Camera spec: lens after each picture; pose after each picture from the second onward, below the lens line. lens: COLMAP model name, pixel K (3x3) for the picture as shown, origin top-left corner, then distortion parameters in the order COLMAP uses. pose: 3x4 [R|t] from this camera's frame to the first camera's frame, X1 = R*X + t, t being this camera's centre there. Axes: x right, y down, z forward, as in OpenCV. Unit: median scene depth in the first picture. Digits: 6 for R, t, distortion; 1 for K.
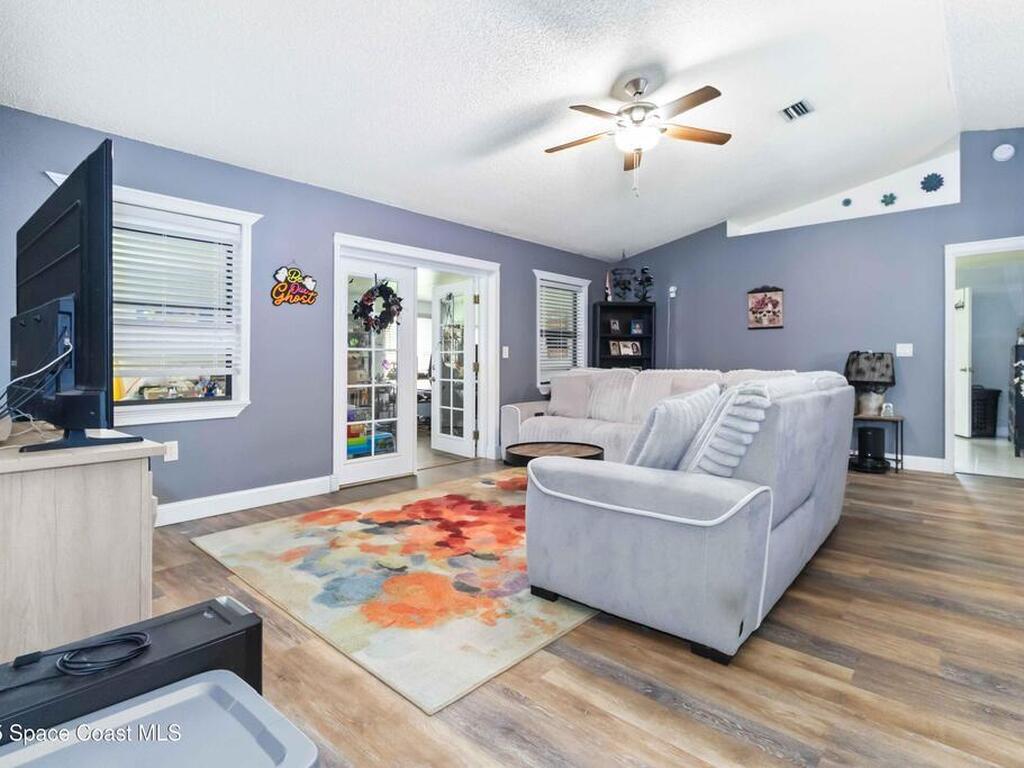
lens RADIAL K [[534.7, 0, 512.0], [0, 534.7, 385.3], [0, 0, 1]] dist [0.002365, -0.000144]
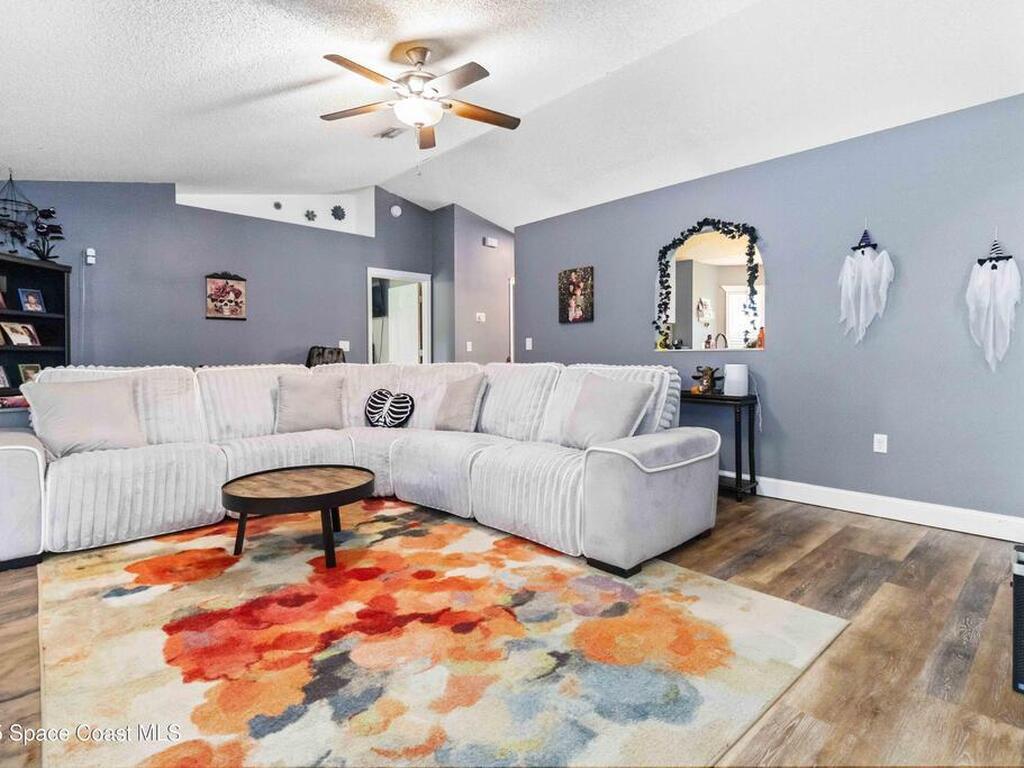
lens RADIAL K [[534.7, 0, 512.9], [0, 534.7, 382.9], [0, 0, 1]] dist [0.002365, -0.000144]
pose [[0.082300, -0.050367, 0.995334, -0.766432], [0.047572, 0.997782, 0.046558, -0.034432], [-0.995472, 0.043519, 0.084514, 0.864631]]
